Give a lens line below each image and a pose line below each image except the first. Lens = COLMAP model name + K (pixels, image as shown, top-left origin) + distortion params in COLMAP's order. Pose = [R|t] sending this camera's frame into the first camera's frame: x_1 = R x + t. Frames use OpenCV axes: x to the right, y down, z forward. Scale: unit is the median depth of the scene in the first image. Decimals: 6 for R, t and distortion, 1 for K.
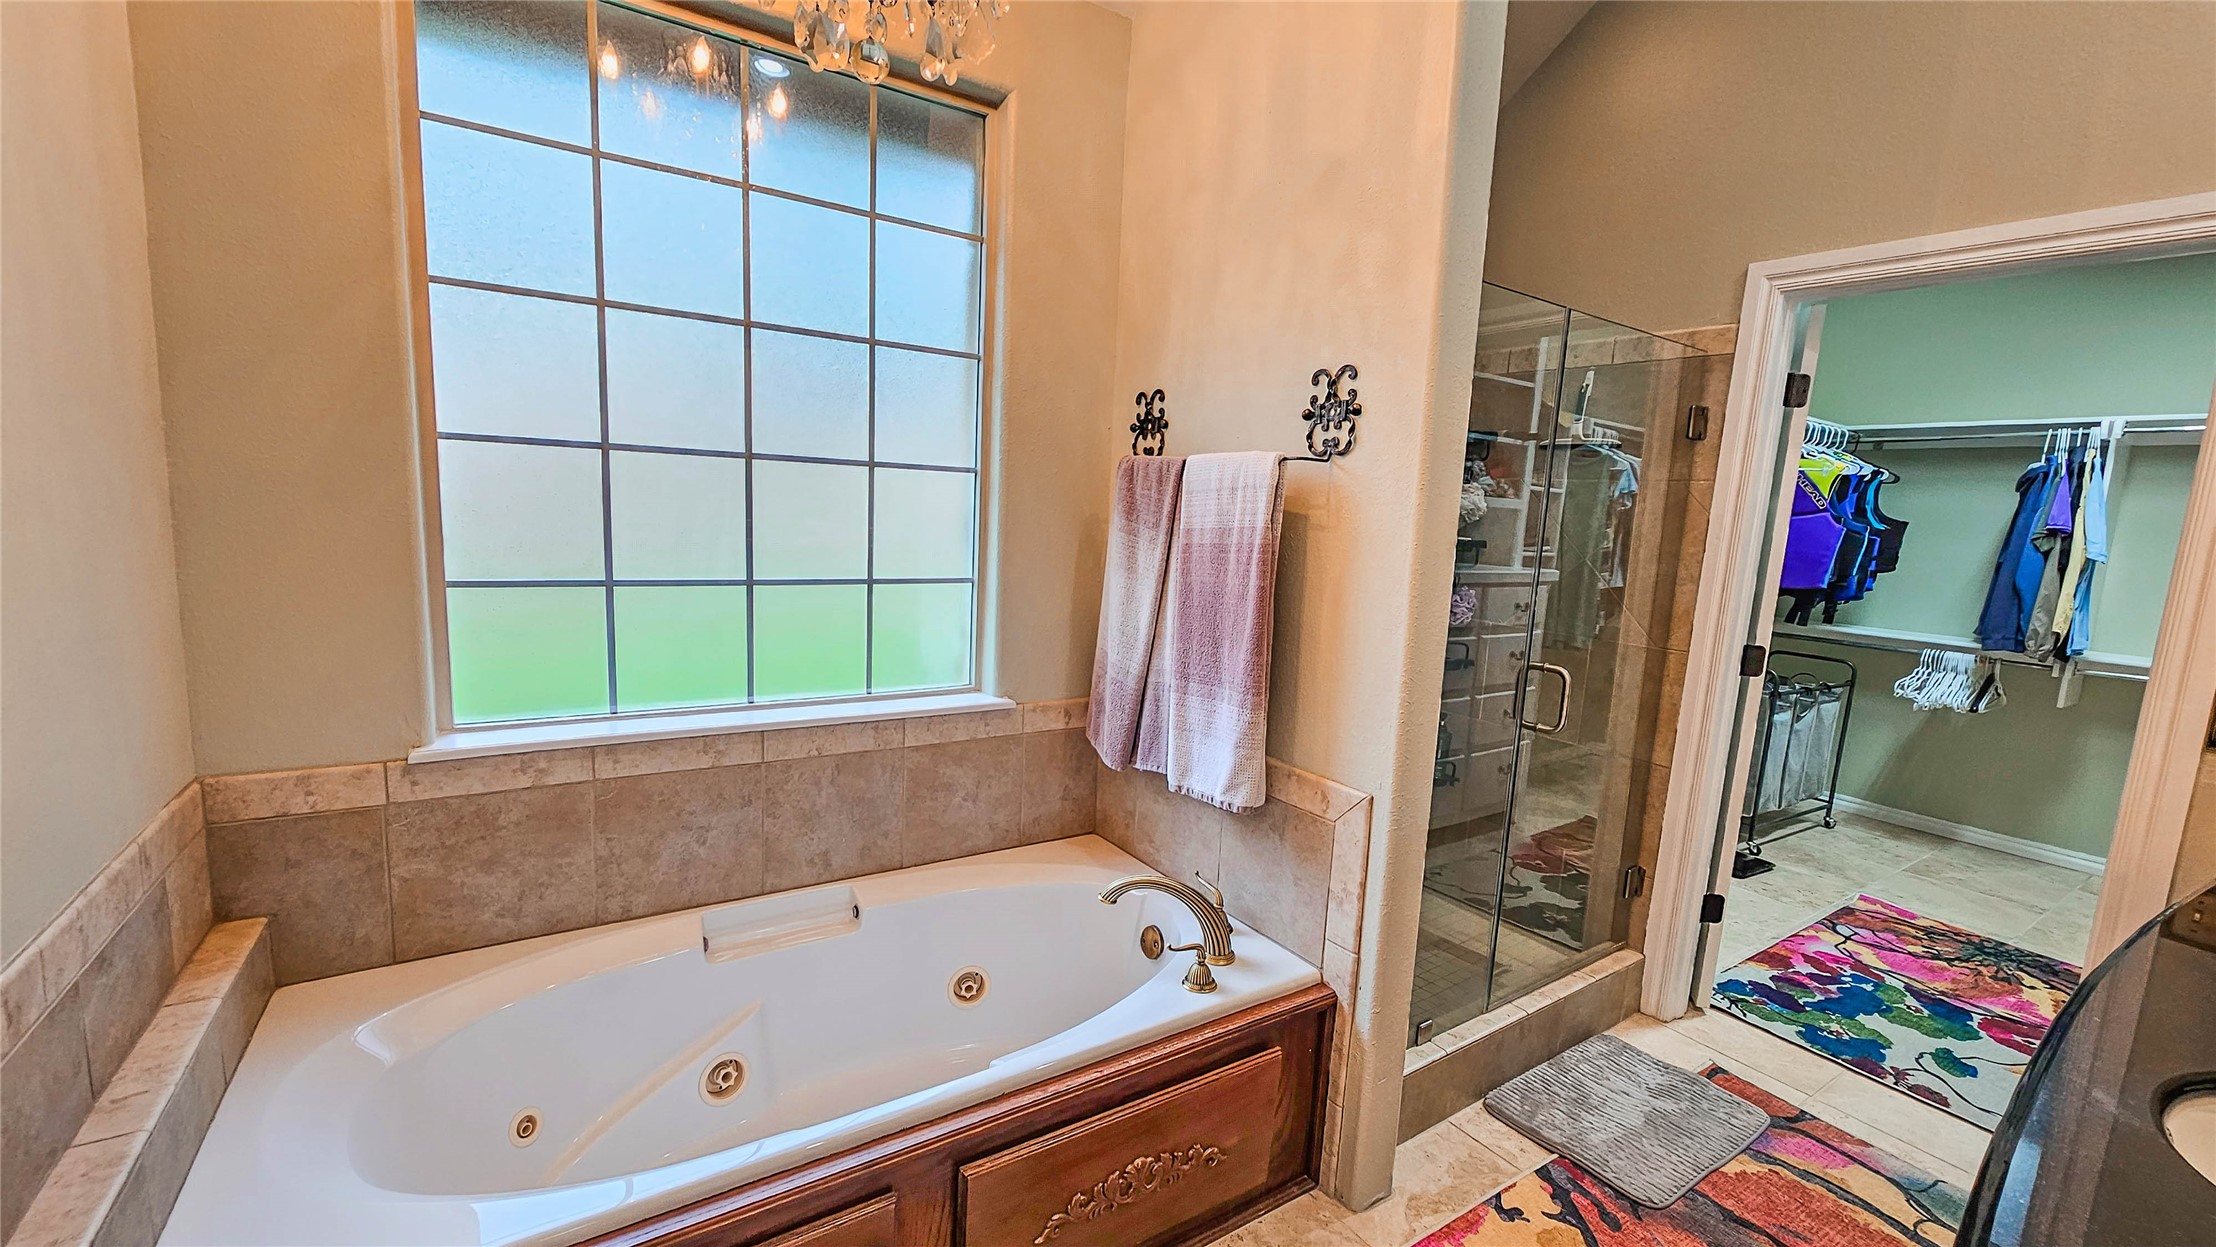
lens RADIAL K [[898.5, 0, 1115.0], [0, 898.5, 636.6], [0, 0, 1]] dist [-0.001883, 0.000496]
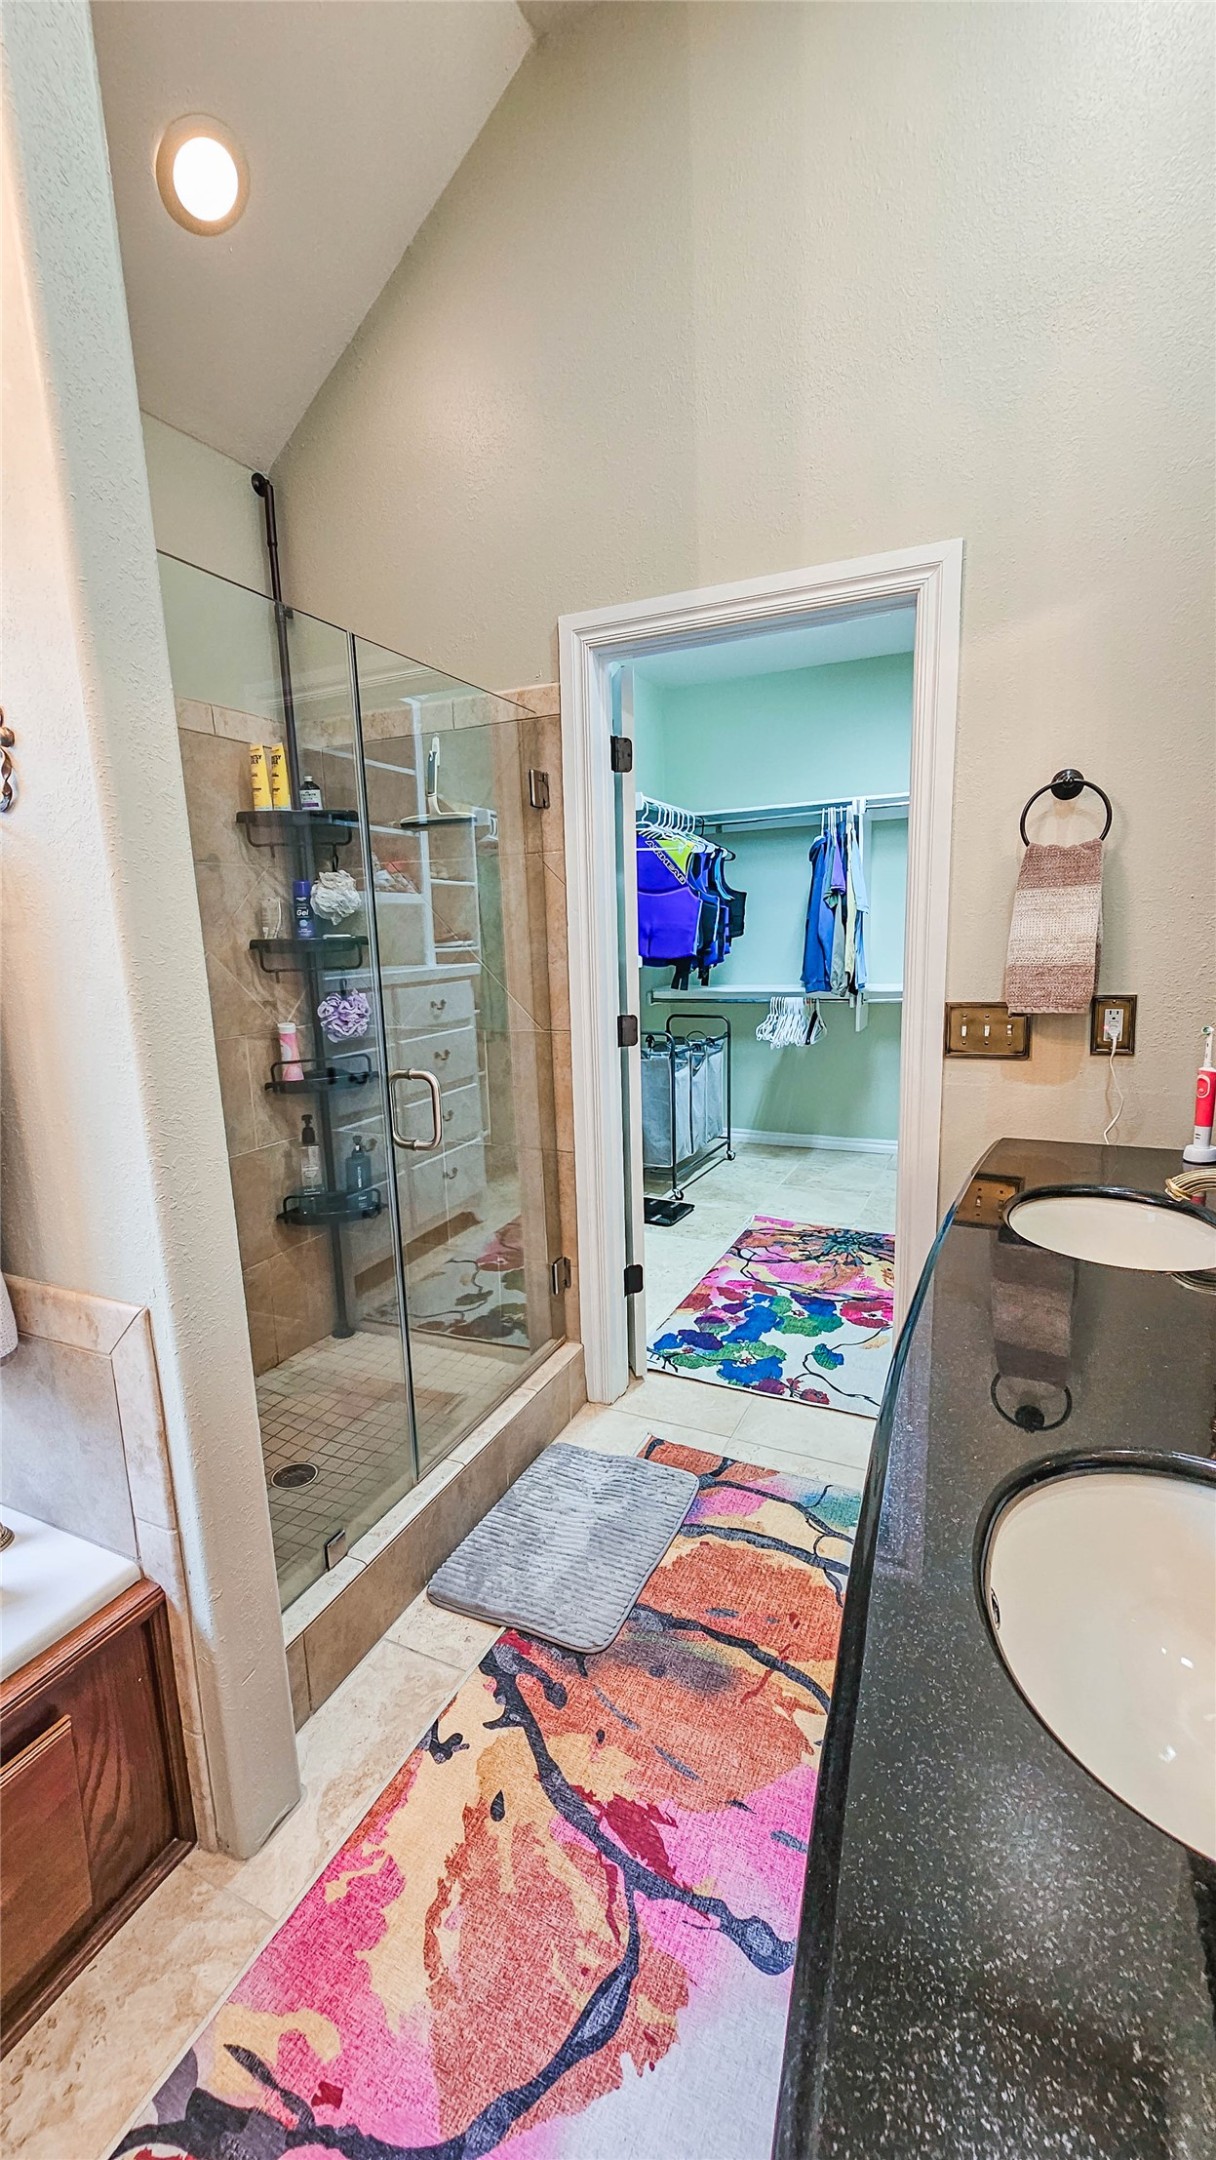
lens RADIAL K [[878.6, 0, 598.9], [0, 878.6, 1079.4], [0, 0, 1]] dist [-0.000477, -0.001522]
pose [[0.855935, -0.165545, 0.489867, 0.178179], [0.150054, 0.986121, 0.071063, 0.005322], [-0.494832, 0.012681, 0.868896, 0.153541]]
